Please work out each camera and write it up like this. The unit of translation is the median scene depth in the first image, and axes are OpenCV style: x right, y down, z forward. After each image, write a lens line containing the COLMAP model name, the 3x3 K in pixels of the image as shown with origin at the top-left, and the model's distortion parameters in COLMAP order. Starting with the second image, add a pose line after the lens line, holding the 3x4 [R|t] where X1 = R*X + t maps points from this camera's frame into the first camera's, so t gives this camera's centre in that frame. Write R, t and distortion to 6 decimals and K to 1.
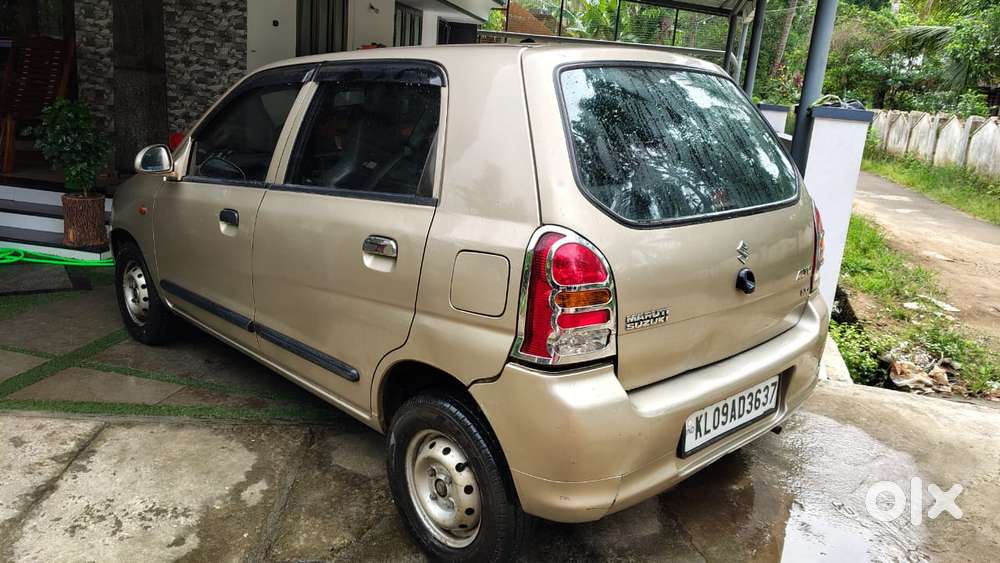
lens RADIAL K [[757.7, 0, 503.9], [0, 757.7, 279.2], [0, 0, 1]] dist [0.028036, -0.083714]
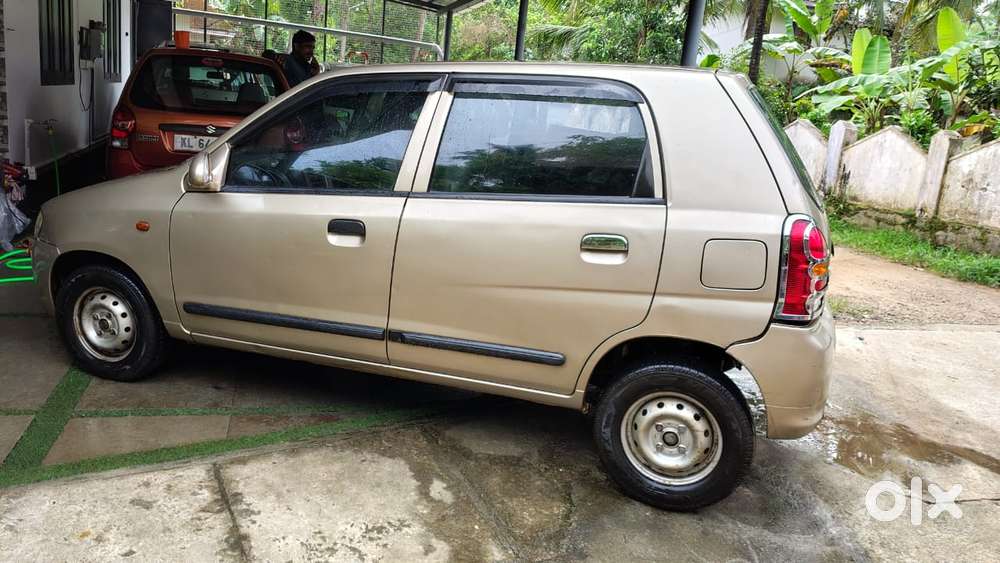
lens RADIAL K [[757.7, 0, 503.9], [0, 757.7, 279.2], [0, 0, 1]] dist [0.028036, -0.083714]
pose [[0.882548, -0.098308, 0.459831, -0.721889], [0.088329, 0.995153, 0.043227, -0.044756], [-0.461852, 0.002467, 0.886953, 0.046757]]
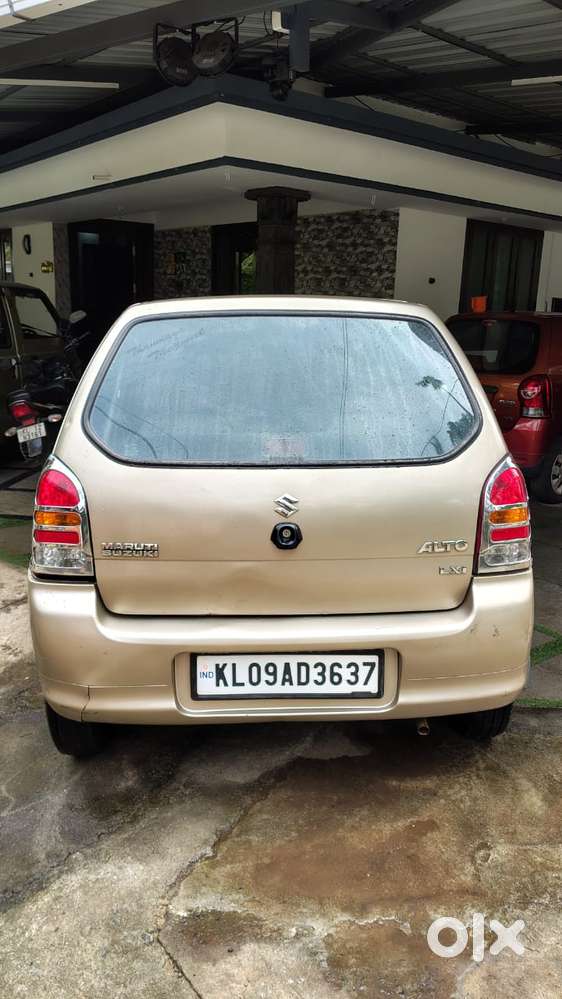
lens RADIAL K [[756.9, 0, 285.1], [0, 756.9, 503.7], [0, 0, 1]] dist [0.028036, -0.083714]
pose [[0.751758, 0.110059, -0.650190, 0.790575], [-0.133145, 0.991000, 0.013805, -0.042964], [0.645858, 0.076192, 0.759646, 0.241981]]
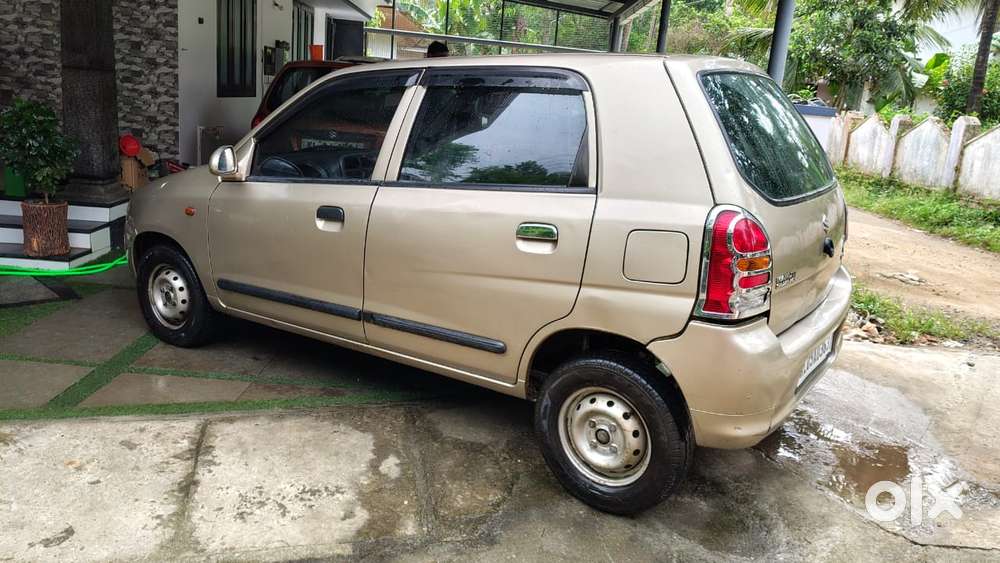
lens RADIAL K [[757.7, 0, 503.9], [0, 757.7, 279.2], [0, 0, 1]] dist [0.028036, -0.083714]
pose [[0.978342, -0.051531, 0.200479, -0.385826], [0.050597, 0.998671, 0.009785, 0.012734], [-0.200717, 0.000571, 0.979649, -0.091945]]
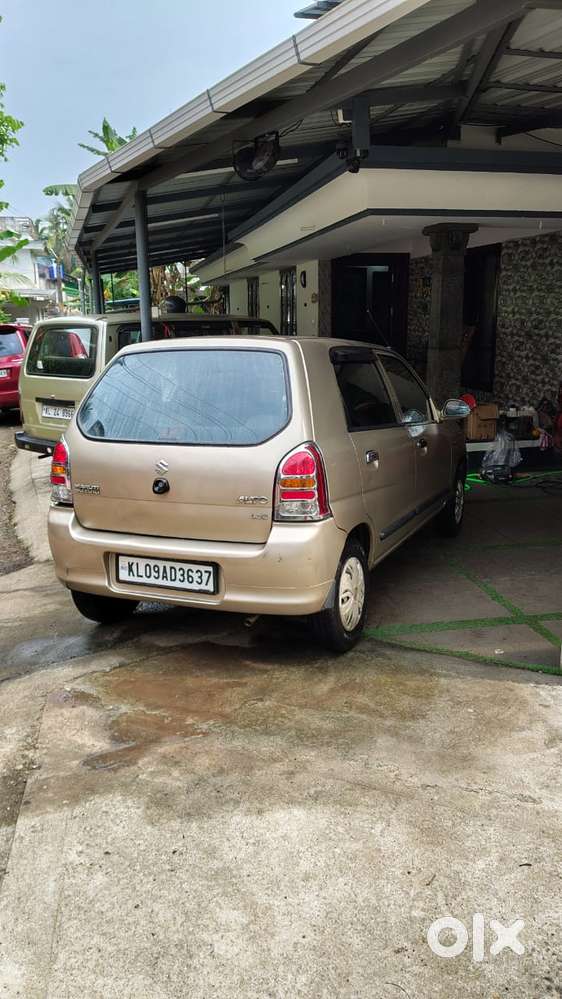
lens RADIAL K [[765.9, 0, 284.4], [0, 765.9, 497.2], [0, 0, 1]] dist [0.032706, -0.078523]
pose [[0.370750, 0.128452, -0.919807, 1.584937], [-0.186013, 0.980592, 0.061964, -0.101758], [0.909914, 0.148123, 0.387448, 0.538070]]
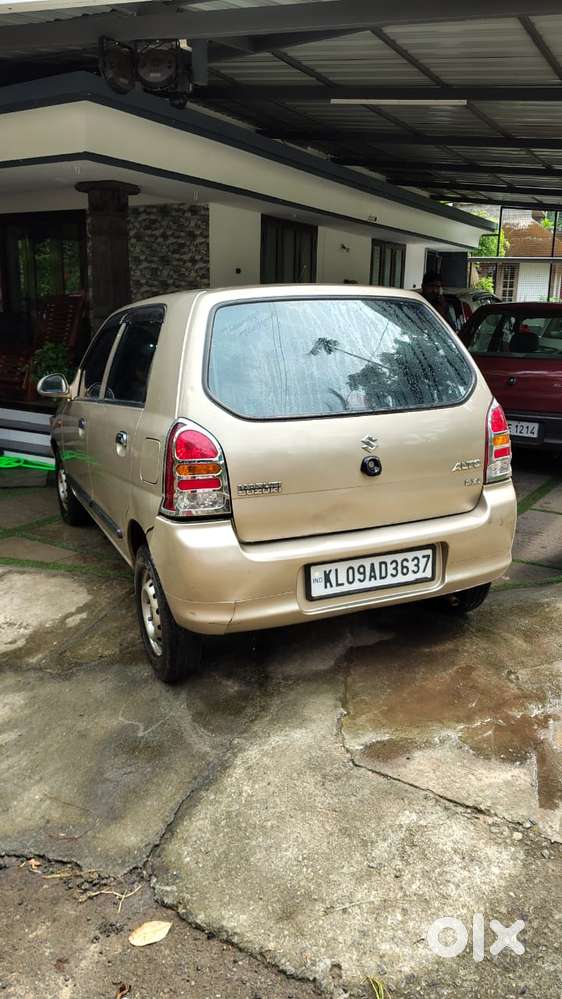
lens RADIAL K [[756.9, 0, 285.1], [0, 756.9, 503.7], [0, 0, 1]] dist [0.028036, -0.083714]
pose [[0.938610, 0.028125, -0.343831, 0.526448], [-0.030734, 0.999525, -0.002140, 0.061484], [0.343607, 0.012576, 0.939029, -0.188055]]
